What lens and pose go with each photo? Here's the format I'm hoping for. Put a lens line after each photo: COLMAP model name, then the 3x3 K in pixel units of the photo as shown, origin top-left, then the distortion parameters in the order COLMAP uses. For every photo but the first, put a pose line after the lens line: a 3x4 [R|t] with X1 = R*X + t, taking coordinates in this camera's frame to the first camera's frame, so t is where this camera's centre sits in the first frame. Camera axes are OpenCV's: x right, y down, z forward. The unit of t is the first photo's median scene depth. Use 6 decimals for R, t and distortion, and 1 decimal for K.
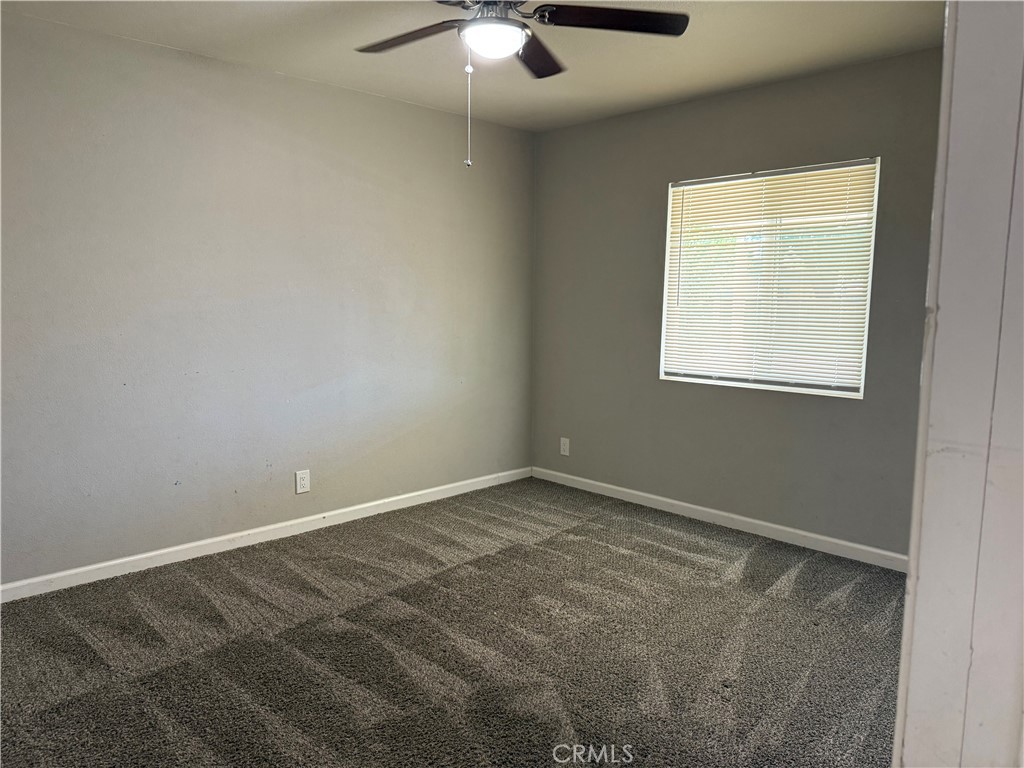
lens RADIAL K [[716.8, 0, 503.1], [0, 716.8, 387.5], [0, 0, 1]] dist [0.076261, -0.093023]
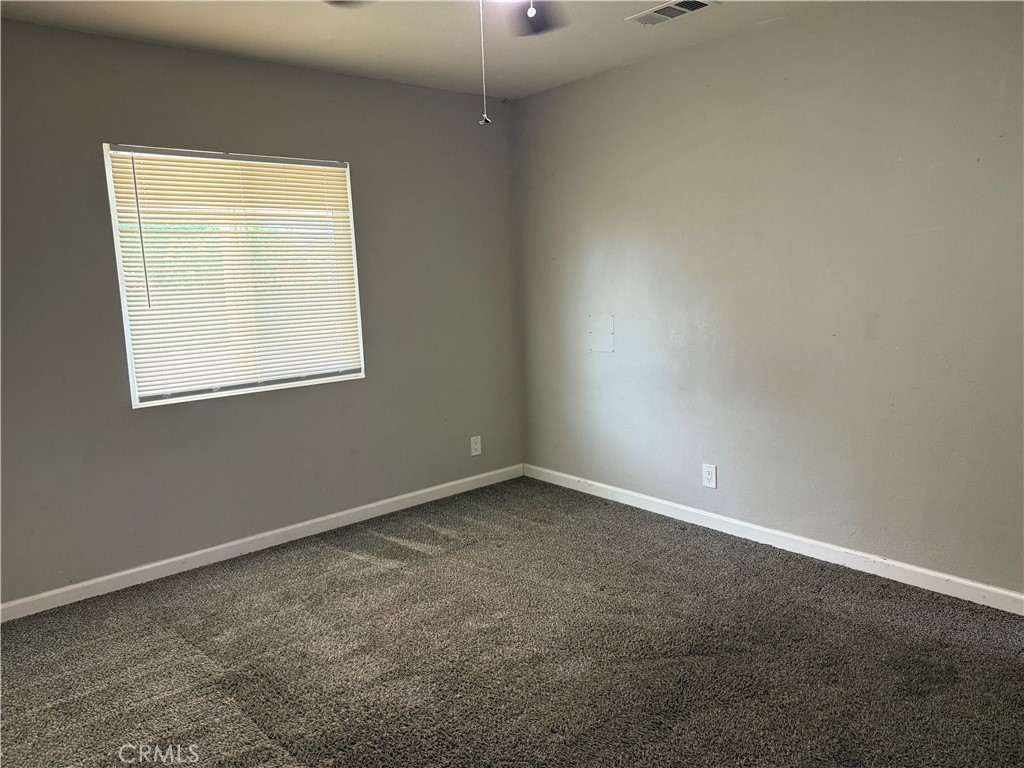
lens RADIAL K [[716.8, 0, 506.4], [0, 716.8, 381.9], [0, 0, 1]] dist [0.076261, -0.093023]
pose [[0.063876, -0.156889, 0.985548, -0.565734], [0.164693, 0.975681, 0.144644, -0.097087], [-0.984274, 0.153074, 0.088161, 0.641099]]
